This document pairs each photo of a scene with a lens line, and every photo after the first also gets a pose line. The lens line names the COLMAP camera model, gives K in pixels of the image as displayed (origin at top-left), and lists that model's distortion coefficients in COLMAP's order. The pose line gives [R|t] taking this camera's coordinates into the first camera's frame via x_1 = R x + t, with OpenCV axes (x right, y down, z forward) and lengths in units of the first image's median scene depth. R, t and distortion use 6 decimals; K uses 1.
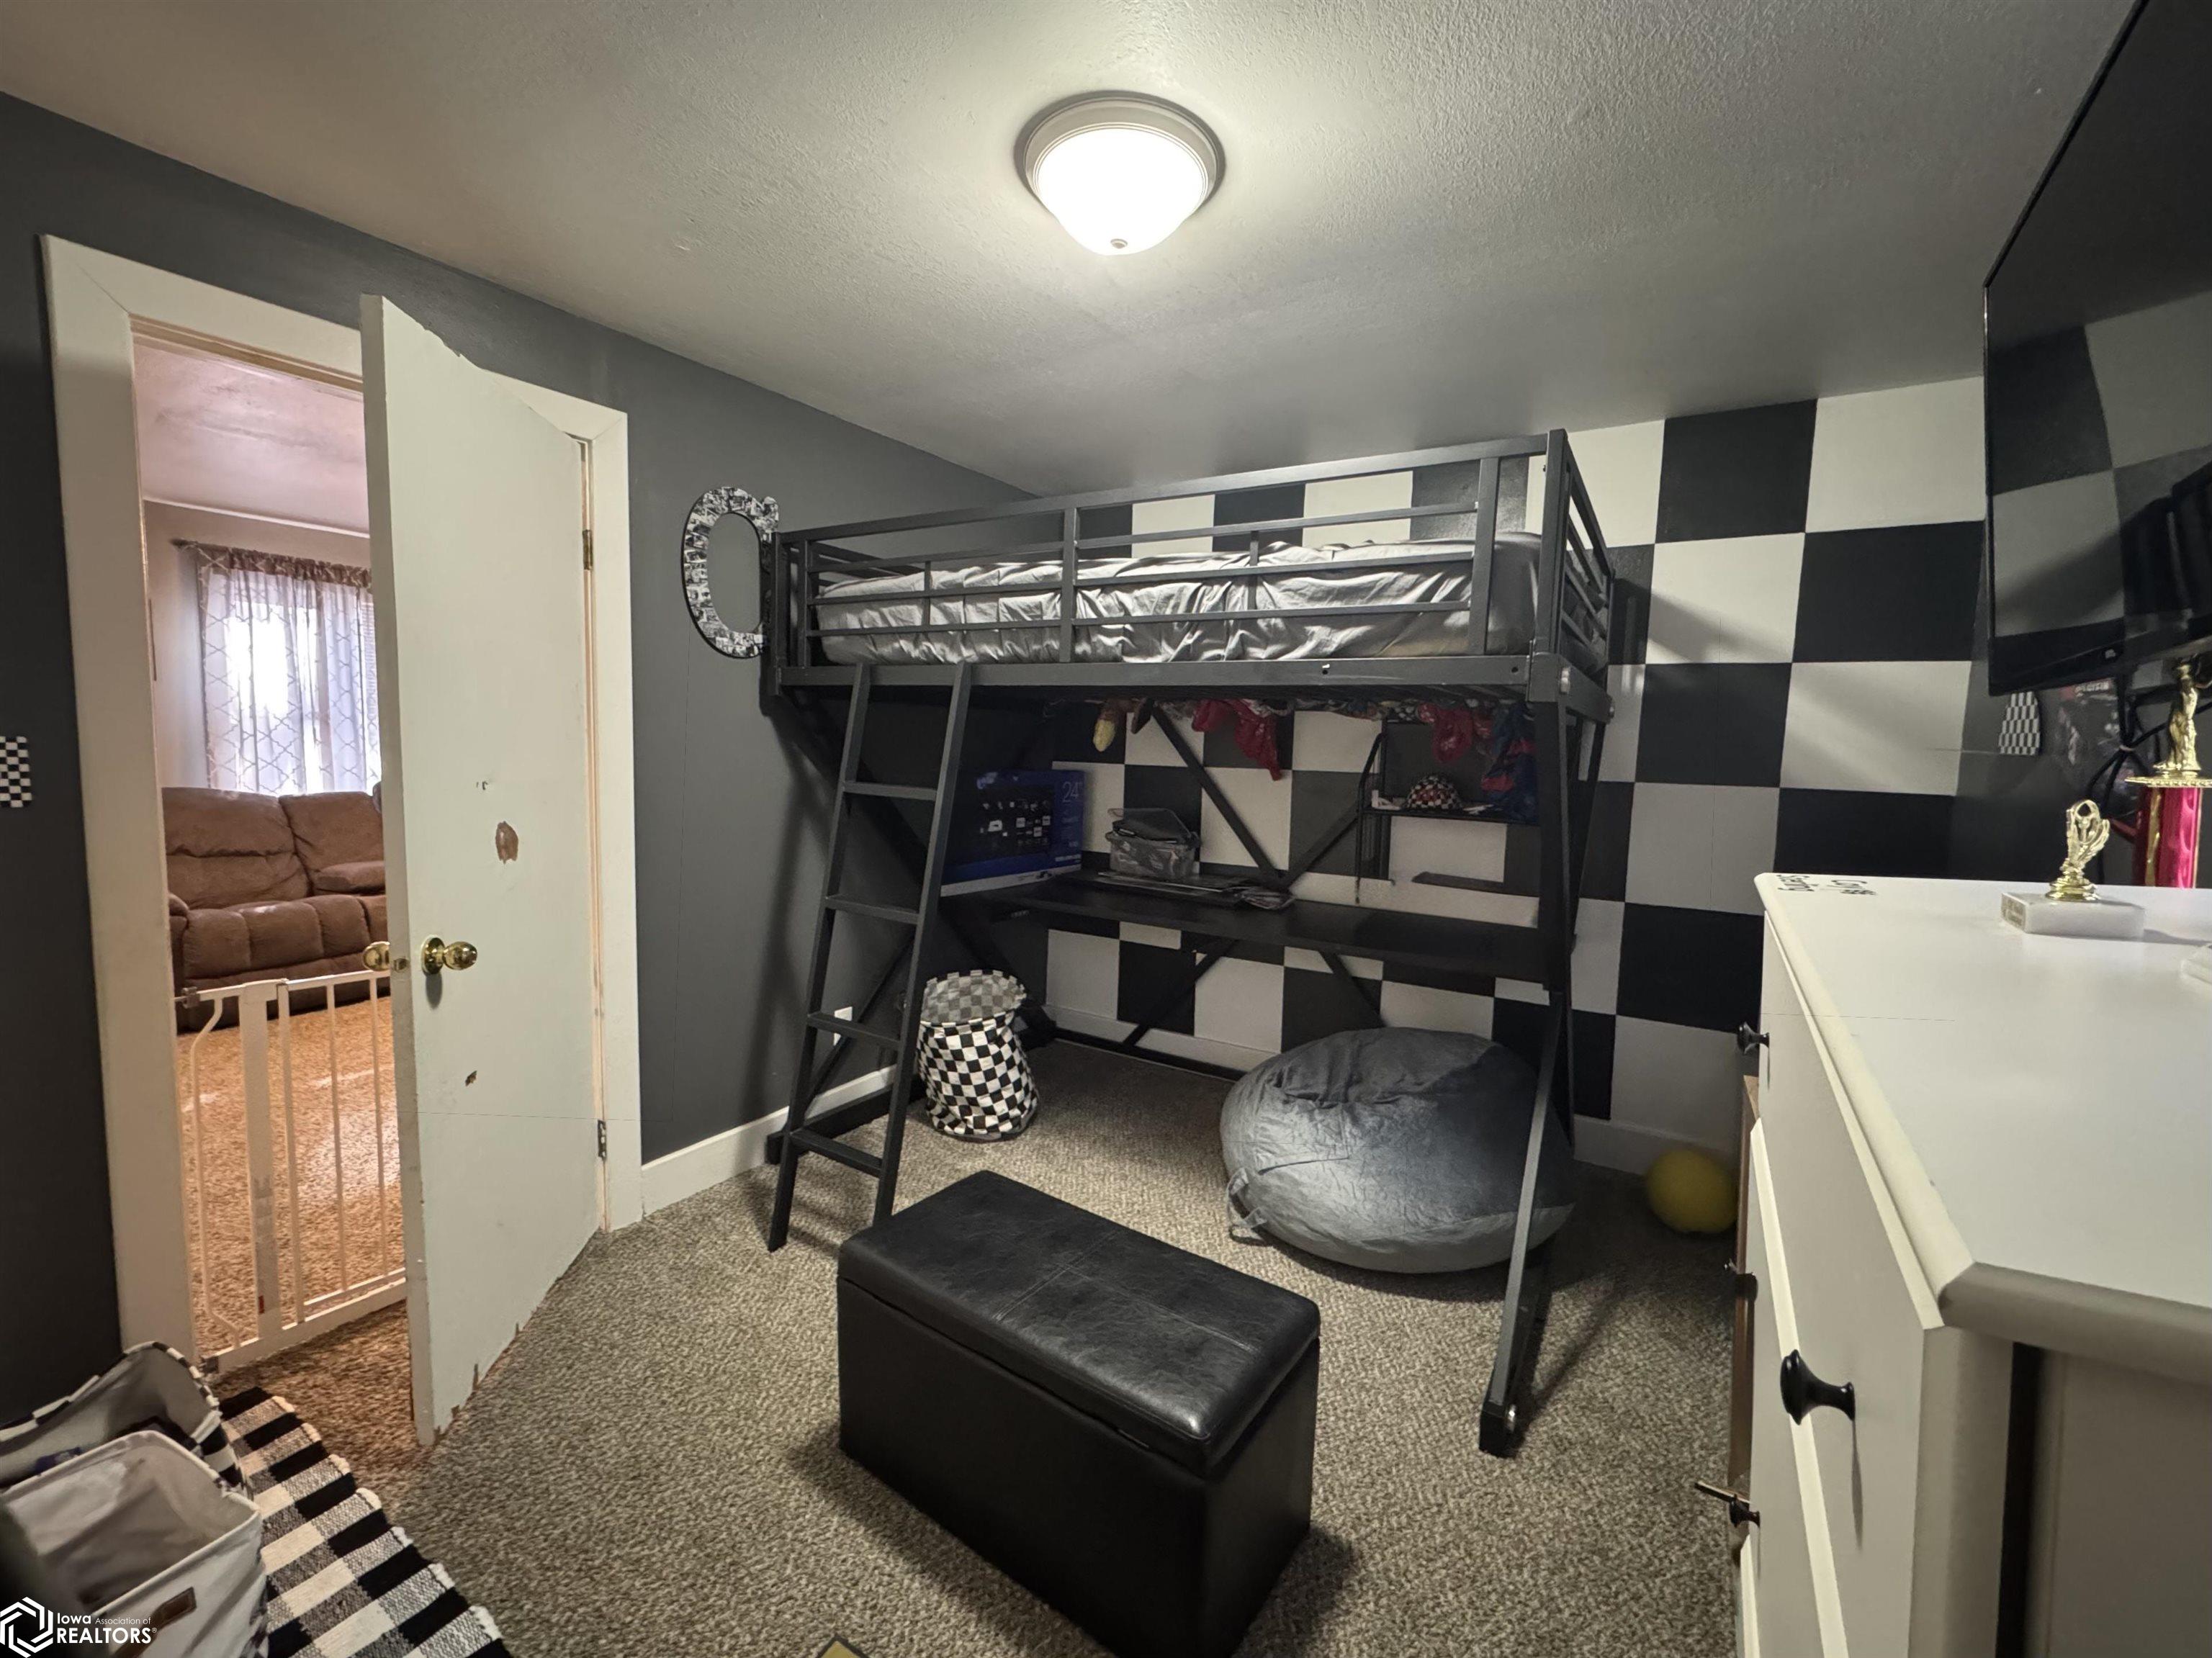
lens RADIAL K [[894.0, 0, 1106.0], [0, 894.0, 829.0], [0, 0, 1]] dist [-0.002131, -0.000736]
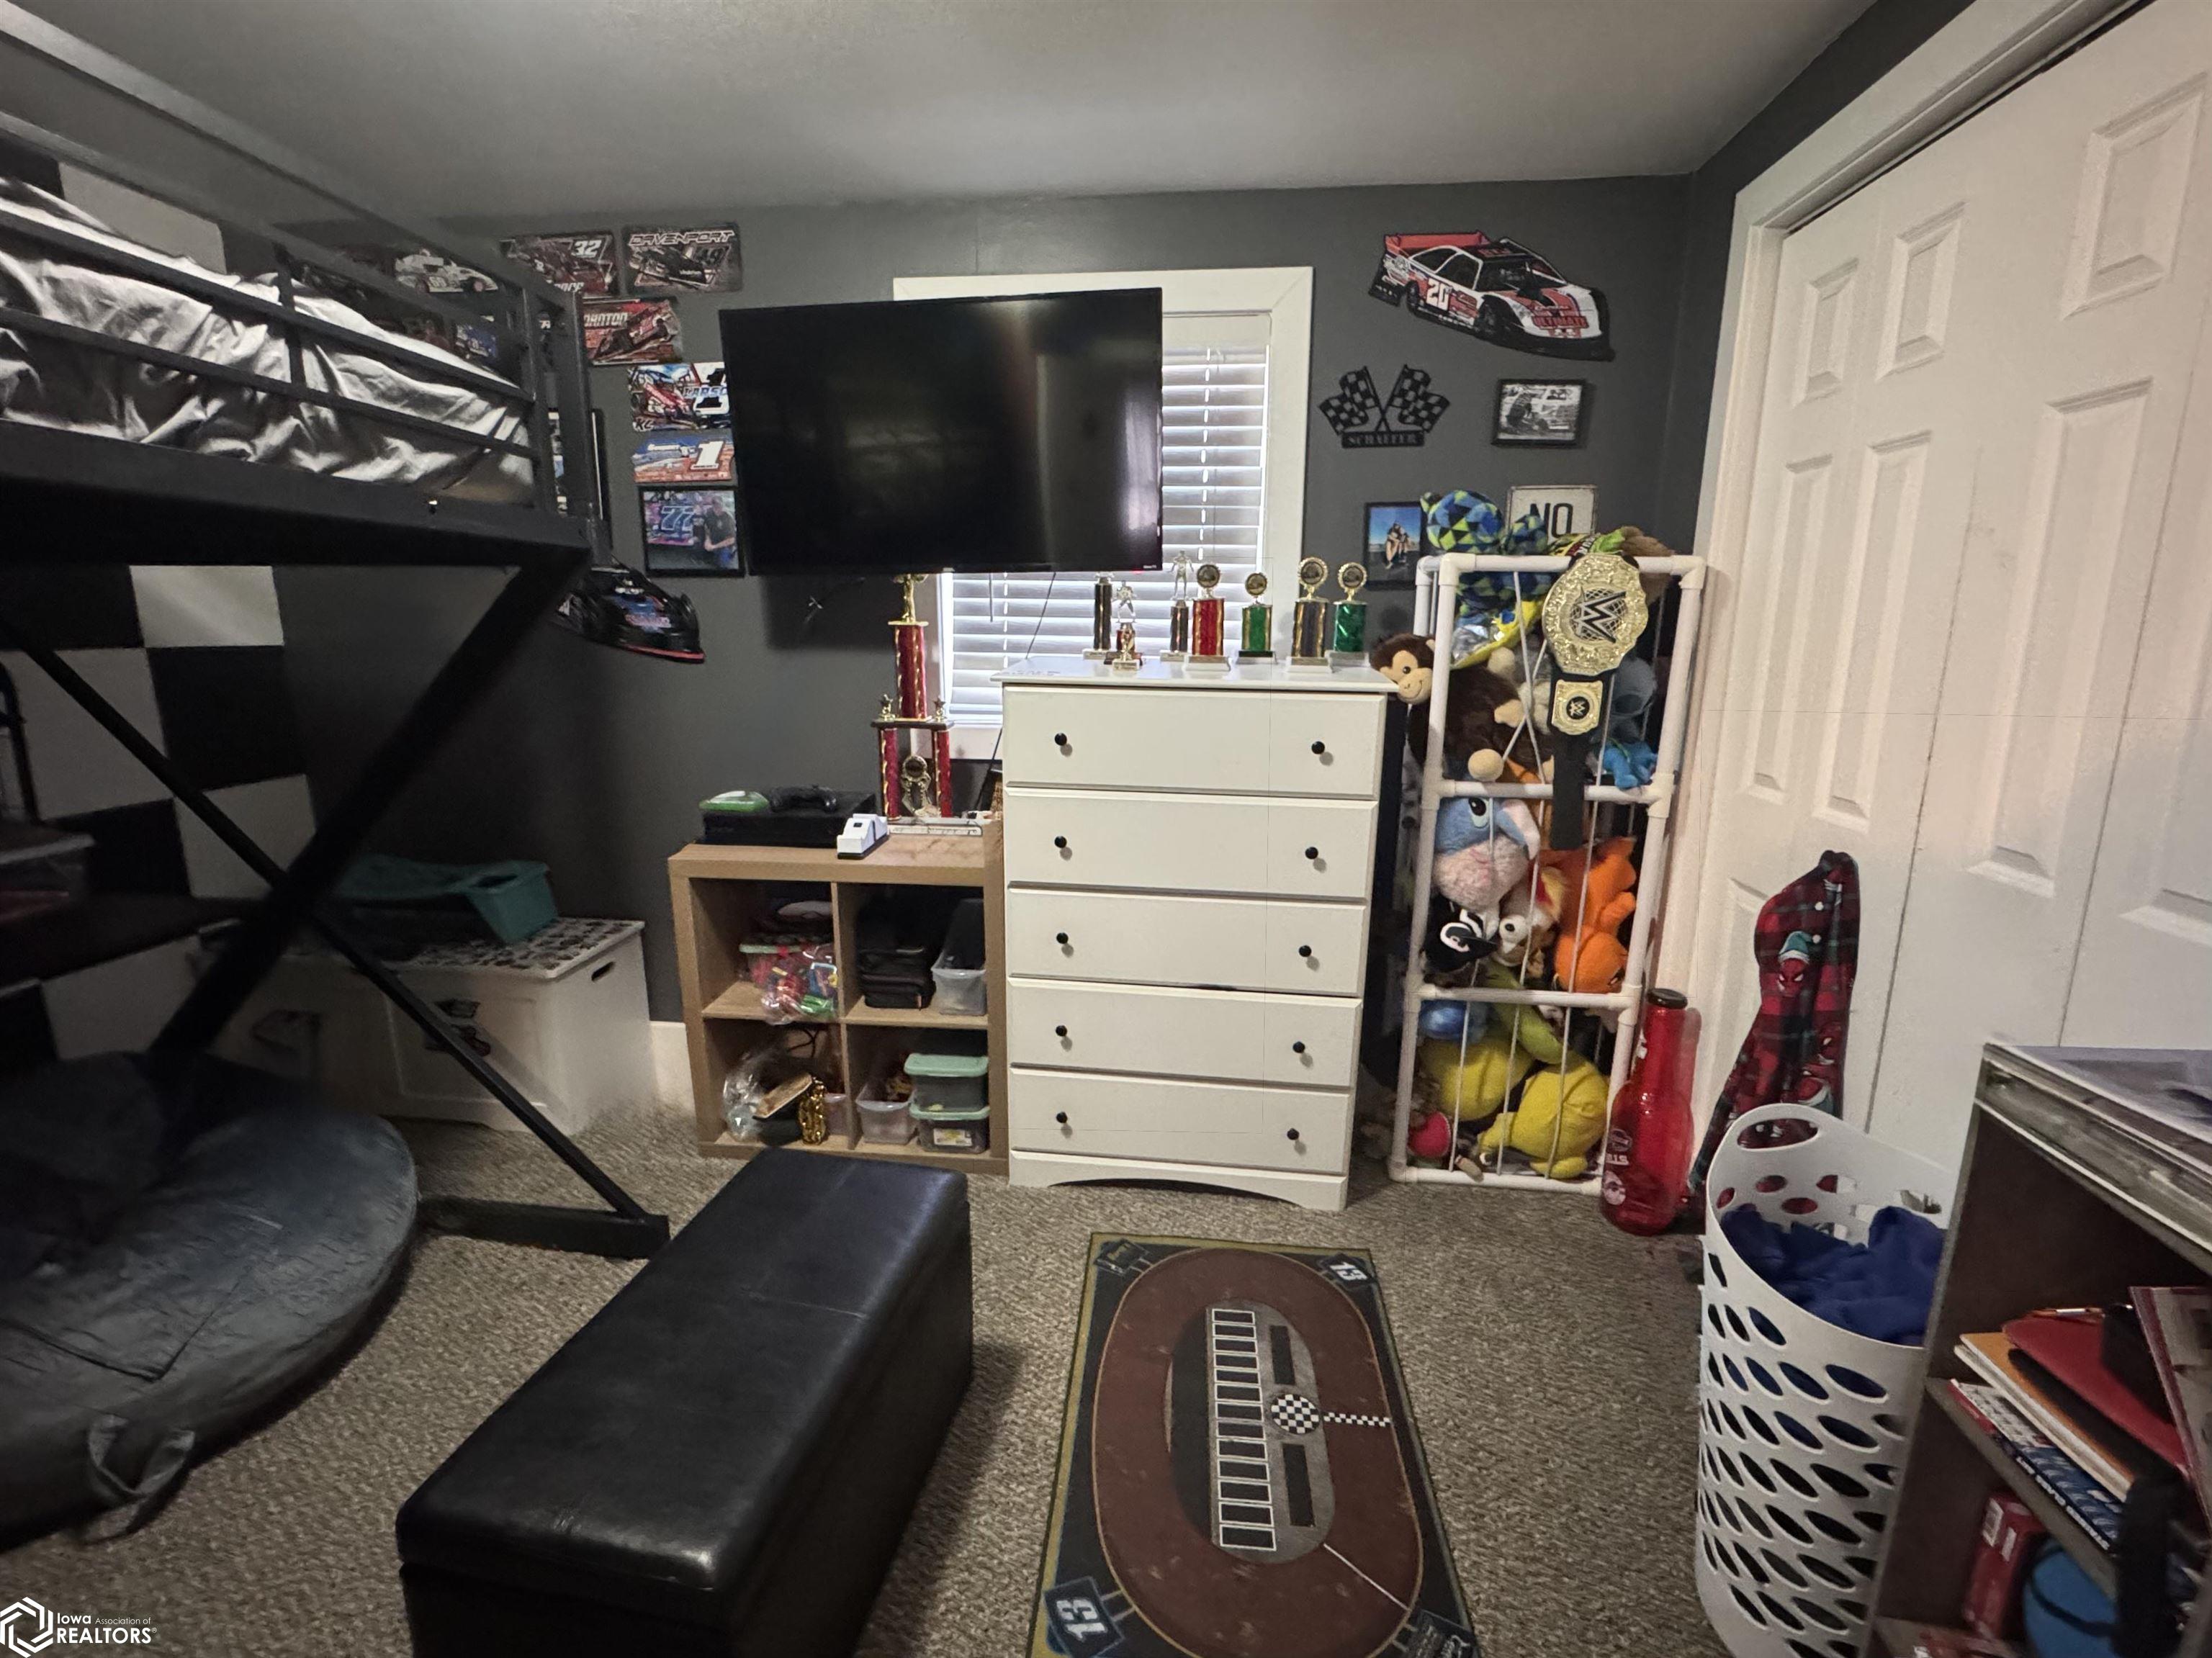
lens RADIAL K [[993.8, 0, 1106.0], [0, 993.8, 829.0], [0, 0, 1]] dist [-0.001409, -0.000439]
pose [[-0.439558, -0.213888, 0.872377, -0.719306], [0.072525, 0.959612, 0.271819, -0.100193], [-0.895282, 0.182750, -0.406292, 0.833162]]
